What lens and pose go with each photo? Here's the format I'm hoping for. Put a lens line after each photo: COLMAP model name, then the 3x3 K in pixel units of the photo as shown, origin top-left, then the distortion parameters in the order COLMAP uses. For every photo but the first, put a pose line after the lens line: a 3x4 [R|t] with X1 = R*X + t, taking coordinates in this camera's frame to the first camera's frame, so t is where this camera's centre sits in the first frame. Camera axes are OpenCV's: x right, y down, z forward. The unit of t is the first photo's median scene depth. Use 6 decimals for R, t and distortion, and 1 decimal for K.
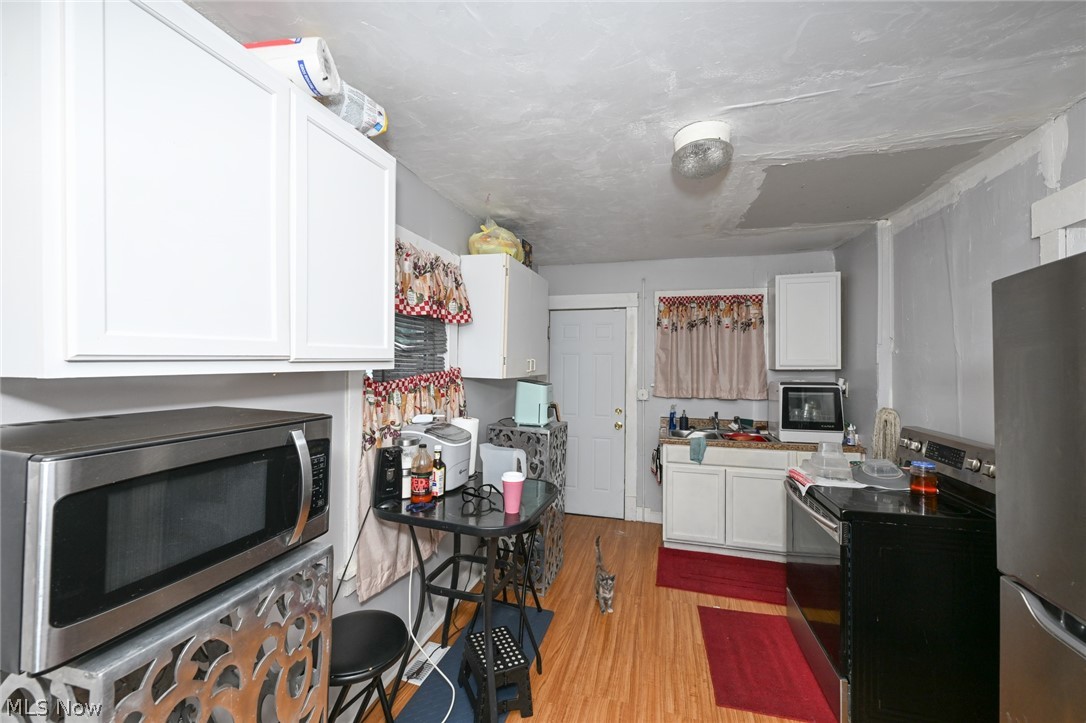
lens RADIAL K [[426.4, 0, 540.1], [0, 426.4, 360.6], [0, 0, 1]] dist [-0.001933, -0.000059]
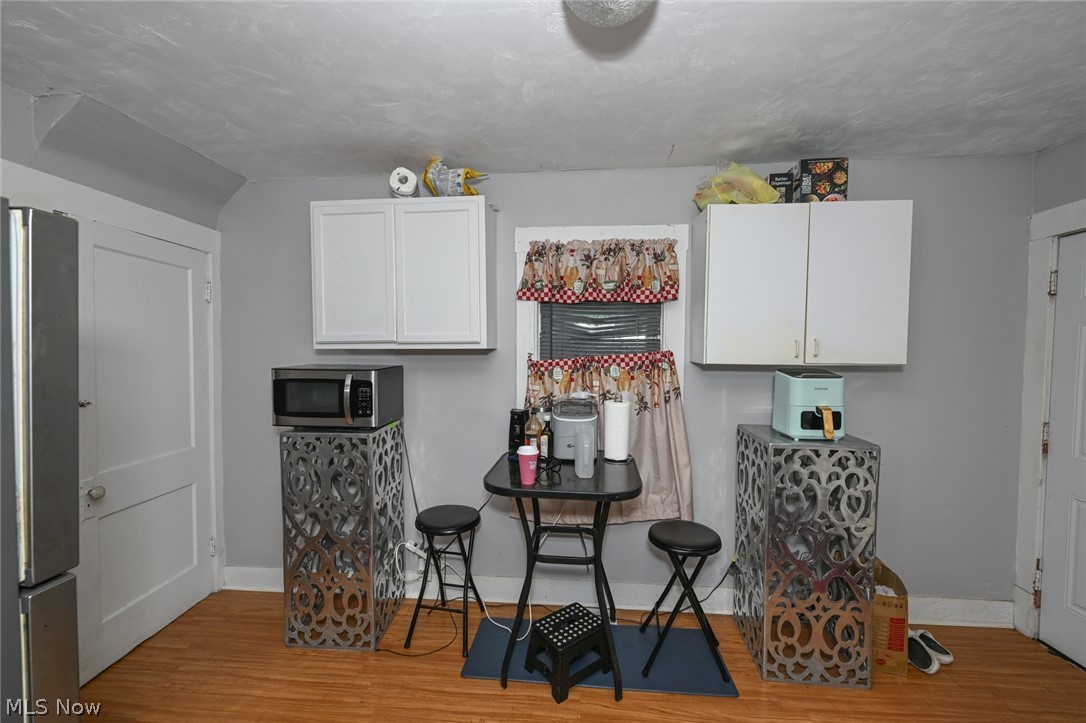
lens RADIAL K [[454.4, 0, 546.3], [0, 454.4, 370.7], [0, 0, 1]] dist [-0.003799, 0.000193]
pose [[0.214207, 0.019246, -0.976599, 0.769652], [0.006615, 0.999754, 0.021153, 0.042061], [0.976766, -0.010991, 0.214028, 0.588986]]
